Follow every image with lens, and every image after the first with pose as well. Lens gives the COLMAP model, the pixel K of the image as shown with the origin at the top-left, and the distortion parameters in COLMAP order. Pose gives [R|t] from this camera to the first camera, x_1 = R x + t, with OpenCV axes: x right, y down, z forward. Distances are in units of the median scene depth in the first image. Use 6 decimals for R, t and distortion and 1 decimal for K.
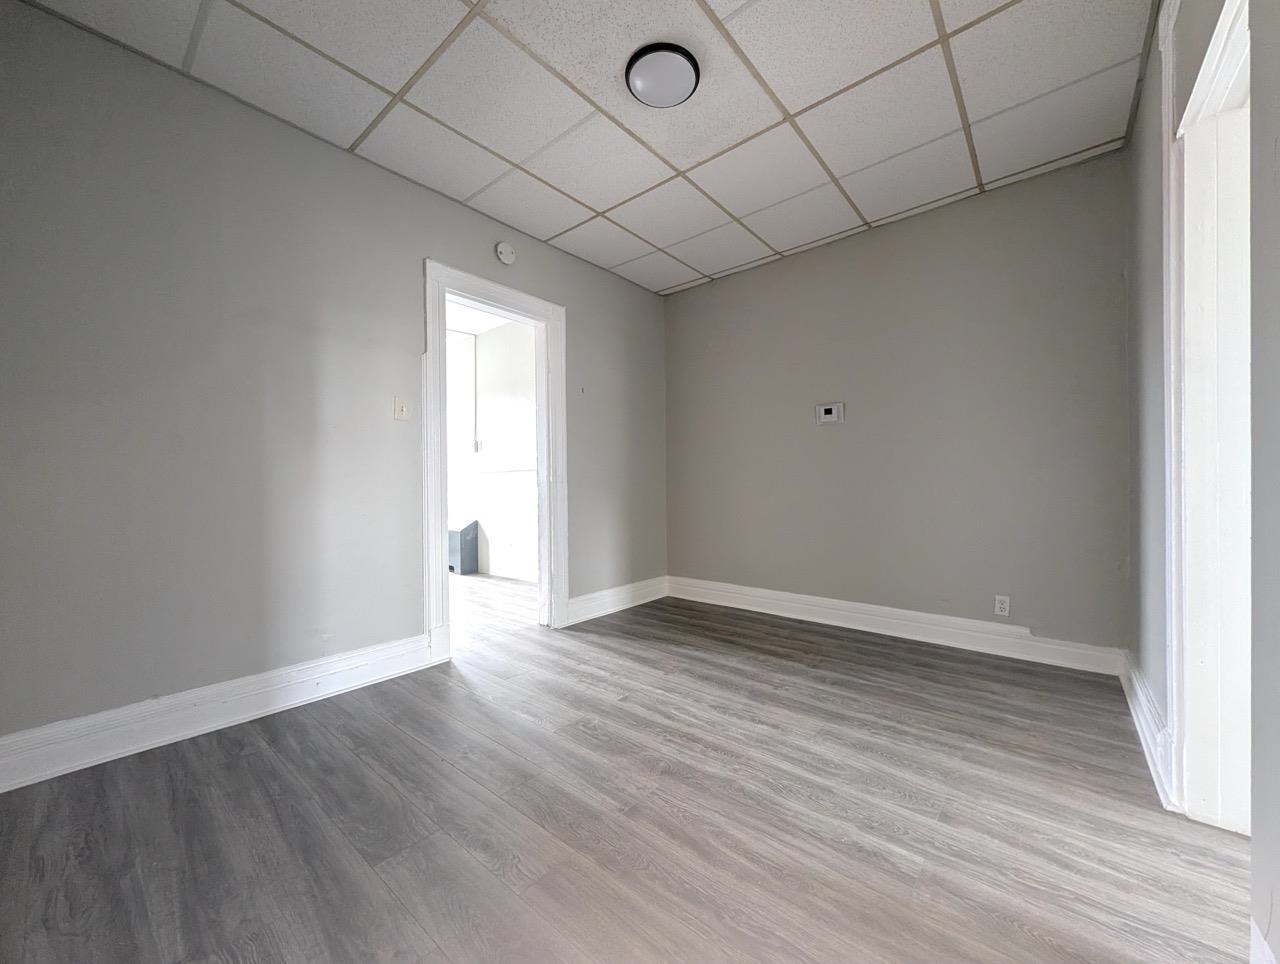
lens RADIAL K [[489.3, 0, 638.4], [0, 489.3, 481.6], [0, 0, 1]] dist [0.000908, -0.000028]
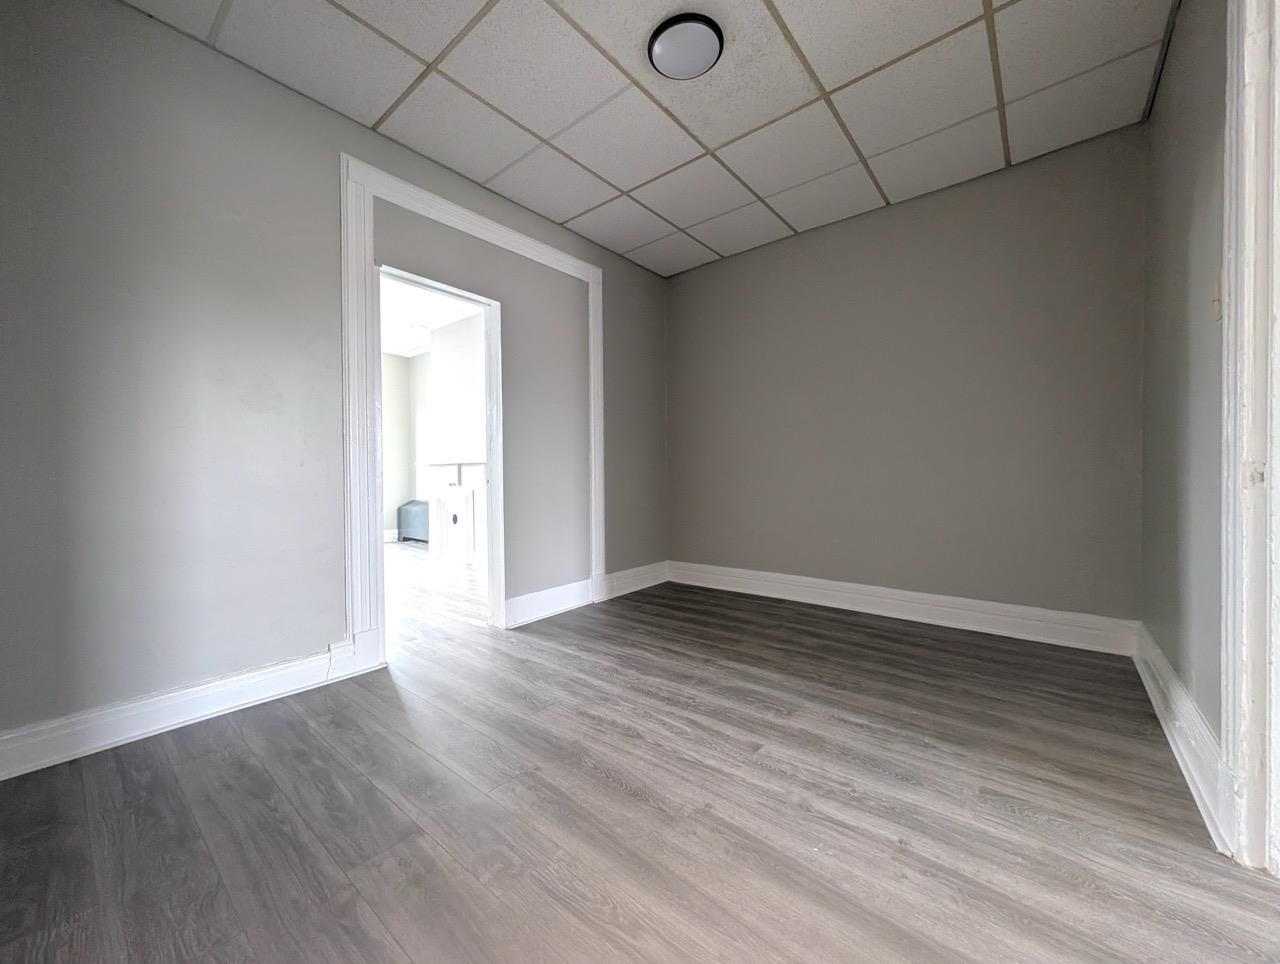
lens RADIAL K [[489.3, 0, 639.4], [0, 489.3, 487.3], [0, 0, 1]] dist [0.000908, -0.000028]
pose [[-0.999769, 0.018714, -0.010536, 0.165705], [0.018570, 0.999736, 0.013554, 0.040688], [0.010787, 0.013355, -0.999853, 1.941050]]
